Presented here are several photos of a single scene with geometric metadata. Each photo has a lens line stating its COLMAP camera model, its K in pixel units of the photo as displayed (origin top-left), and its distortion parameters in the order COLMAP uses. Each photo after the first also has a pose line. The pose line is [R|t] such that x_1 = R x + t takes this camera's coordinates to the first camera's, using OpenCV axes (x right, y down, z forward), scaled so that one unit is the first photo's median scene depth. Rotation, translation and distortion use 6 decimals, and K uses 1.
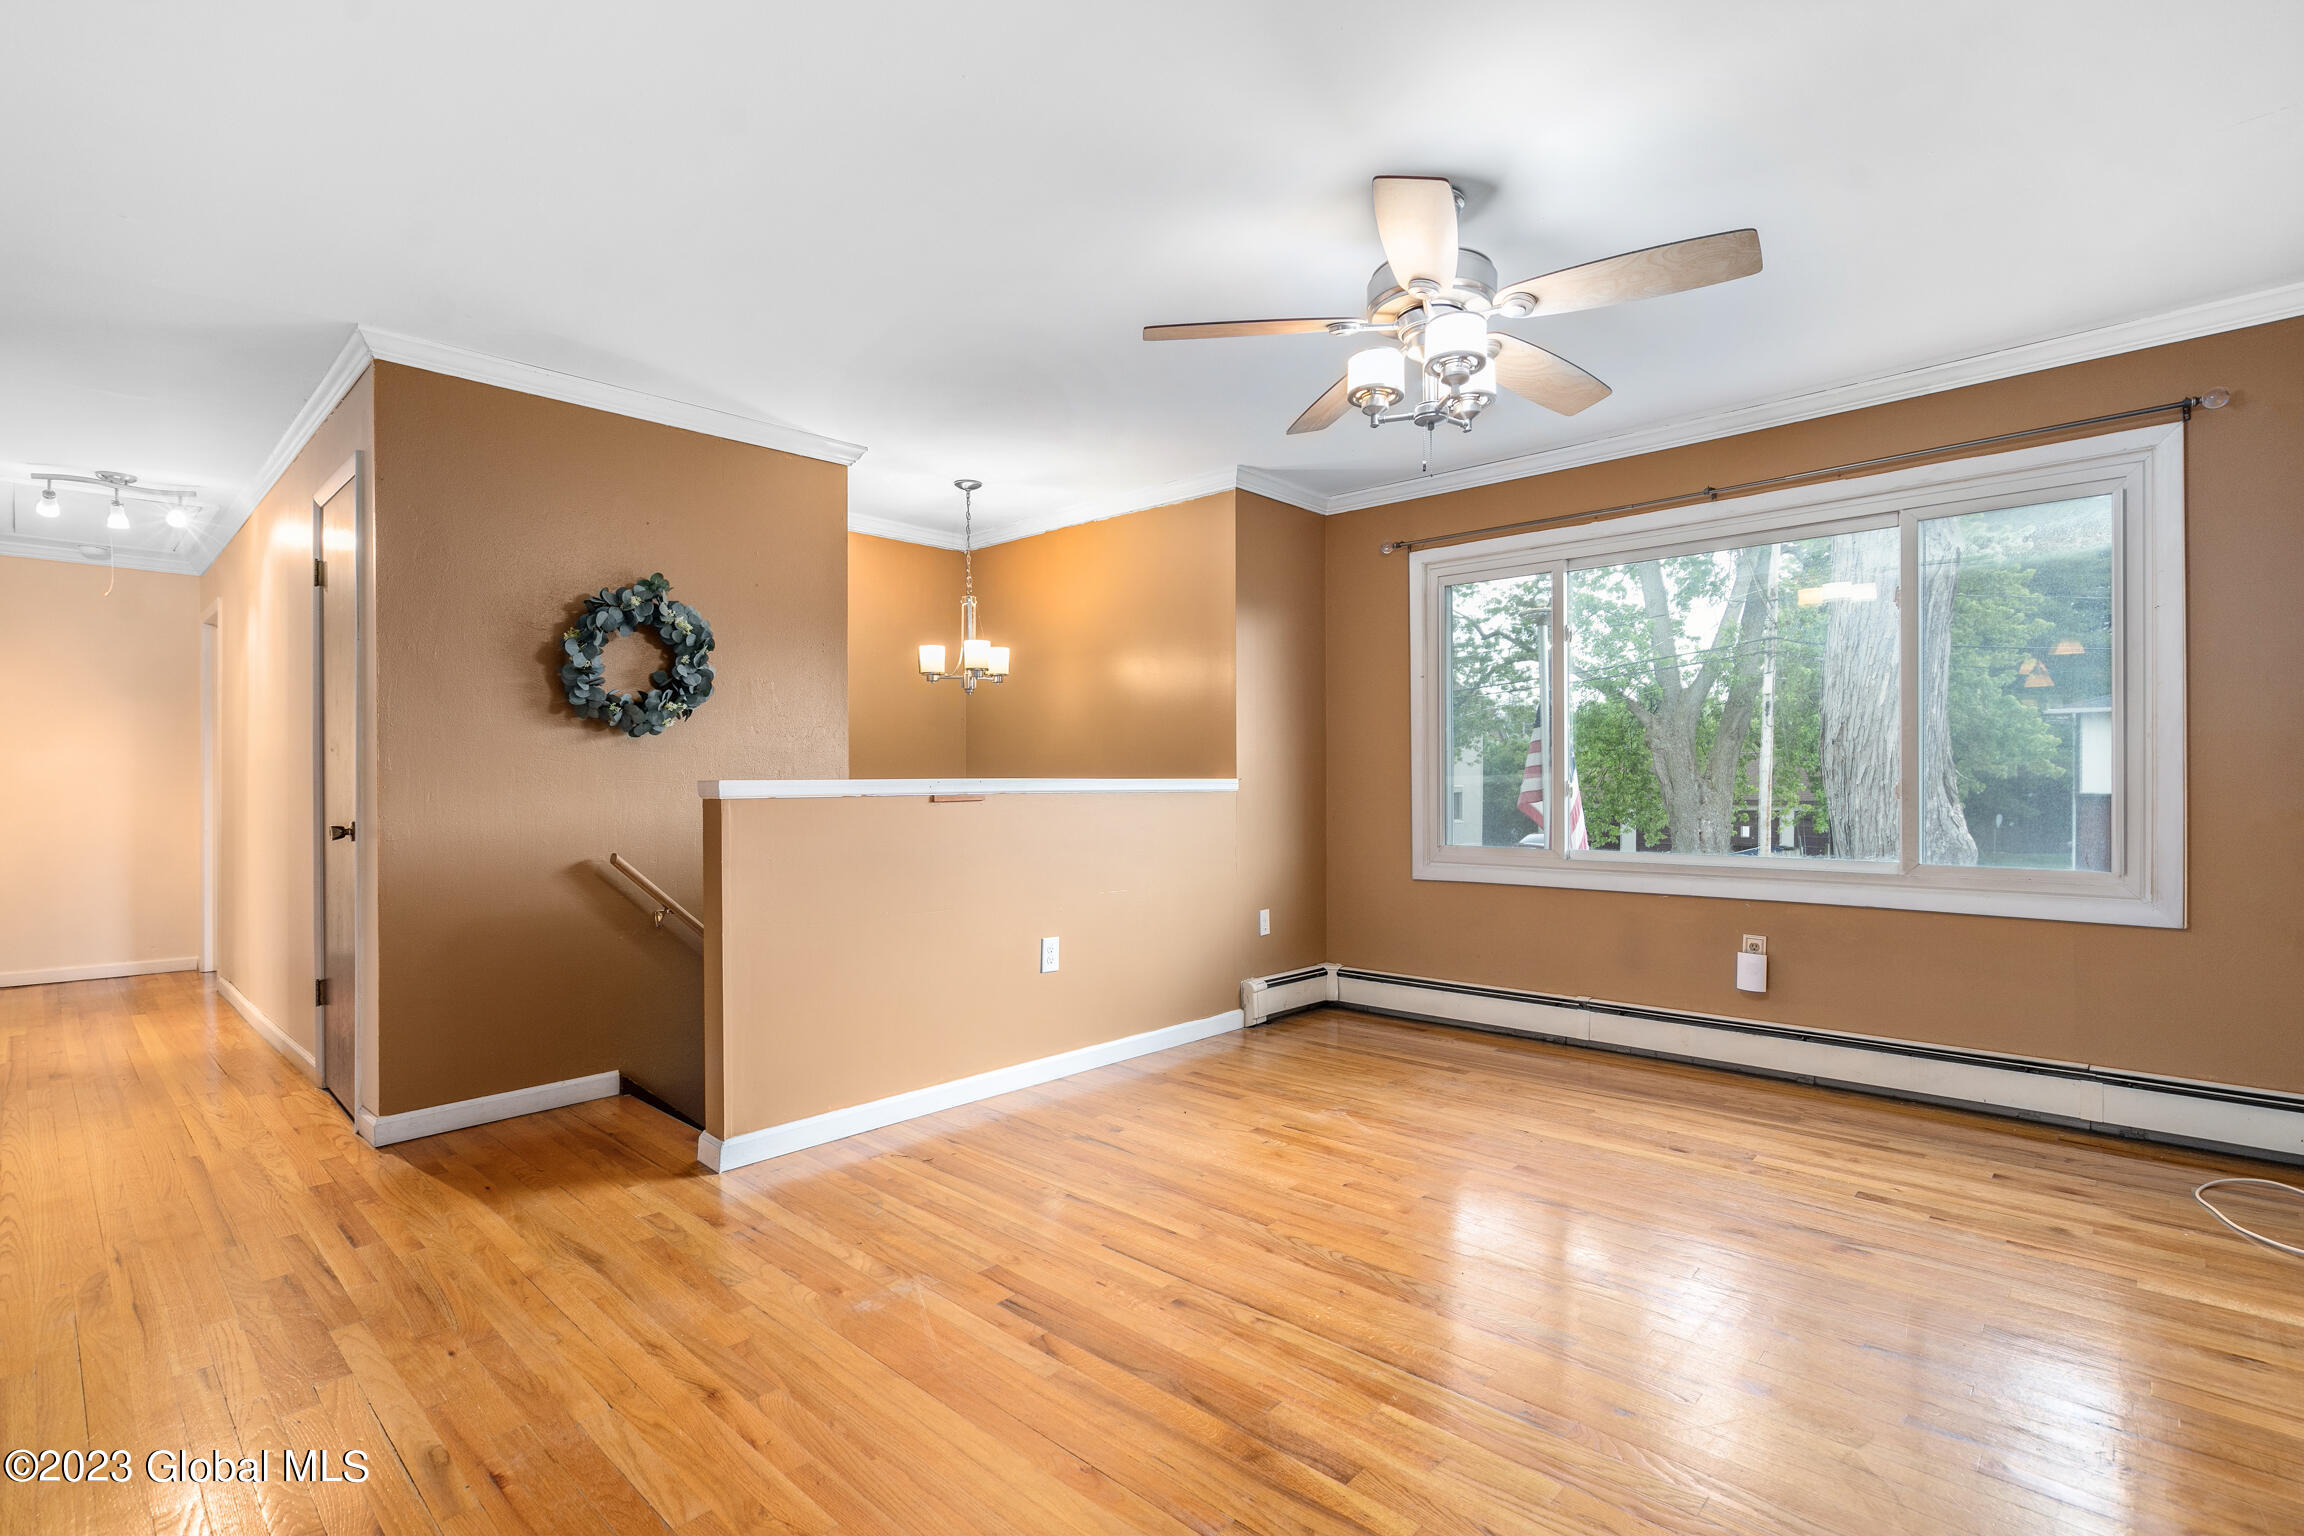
lens RADIAL K [[1049.2, 0, 1134.8], [0, 1049.2, 792.5], [0, 0, 1]] dist [-0.009998, 0.001397]
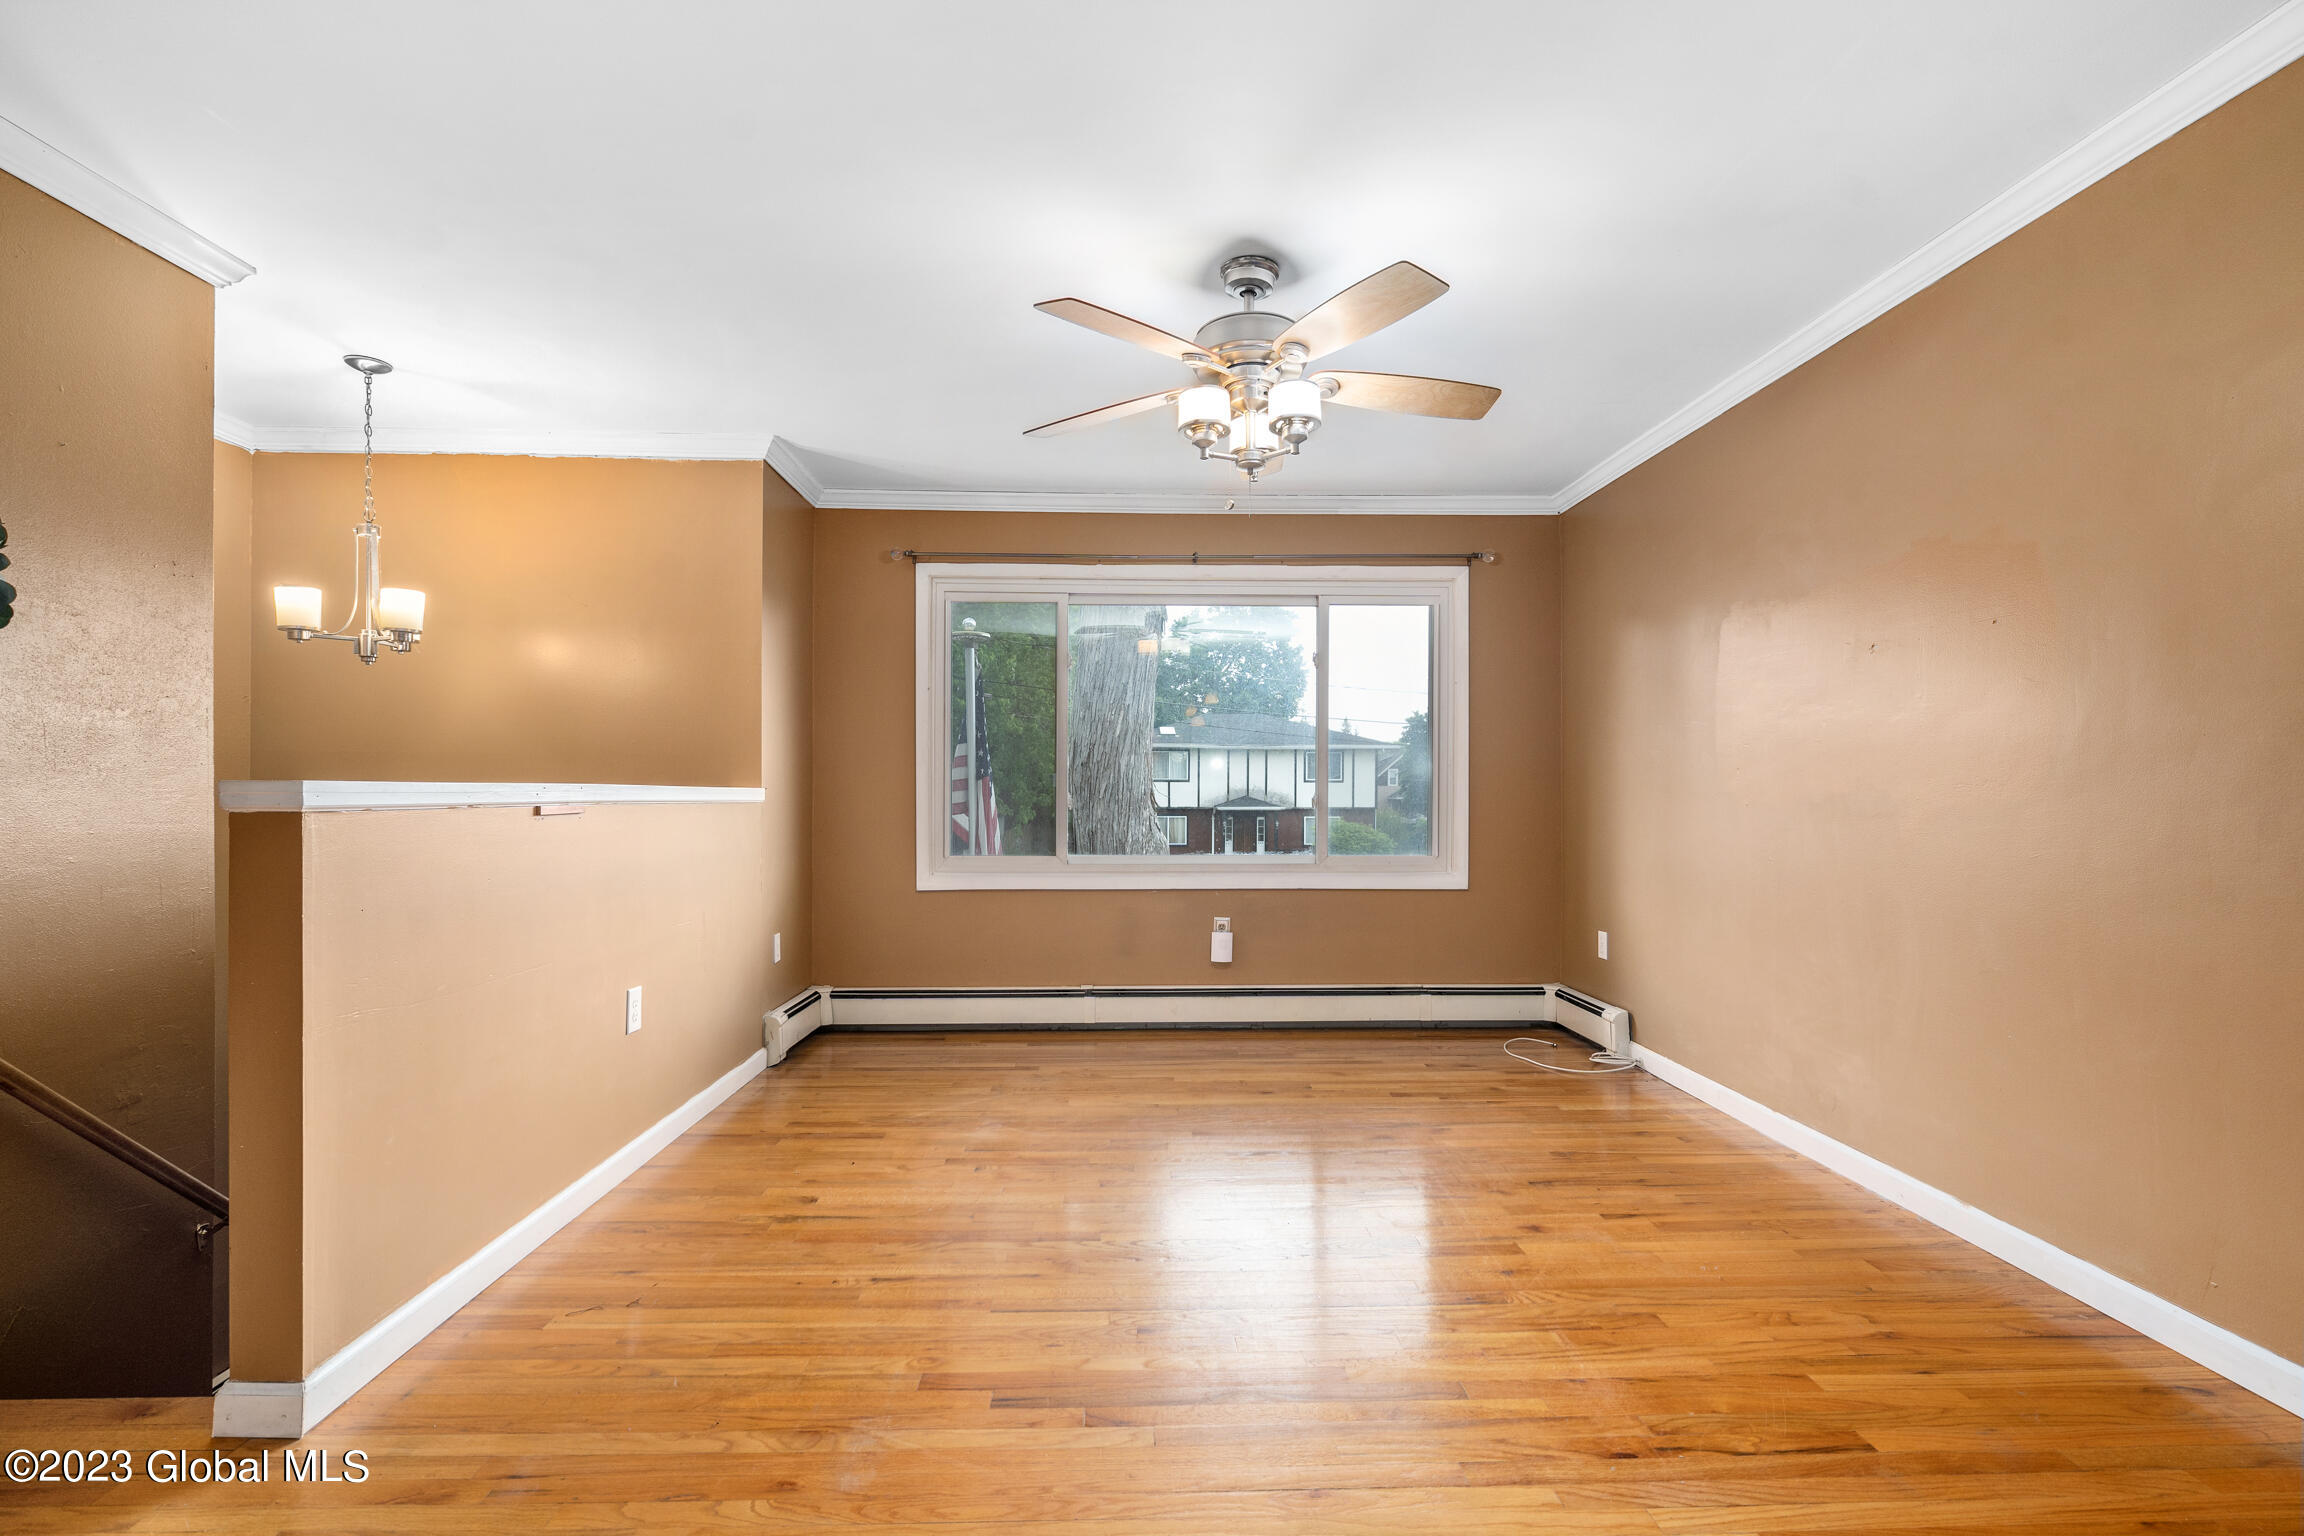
lens RADIAL K [[1049.2, 0, 1127.8], [0, 1049.2, 806.5], [0, 0, 1]] dist [-0.009998, 0.001397]
pose [[0.709978, -0.001931, 0.704222, -0.374486], [0.002196, 0.999997, 0.000527, 0.003071], [-0.704221, 0.001172, 0.709980, 0.189638]]
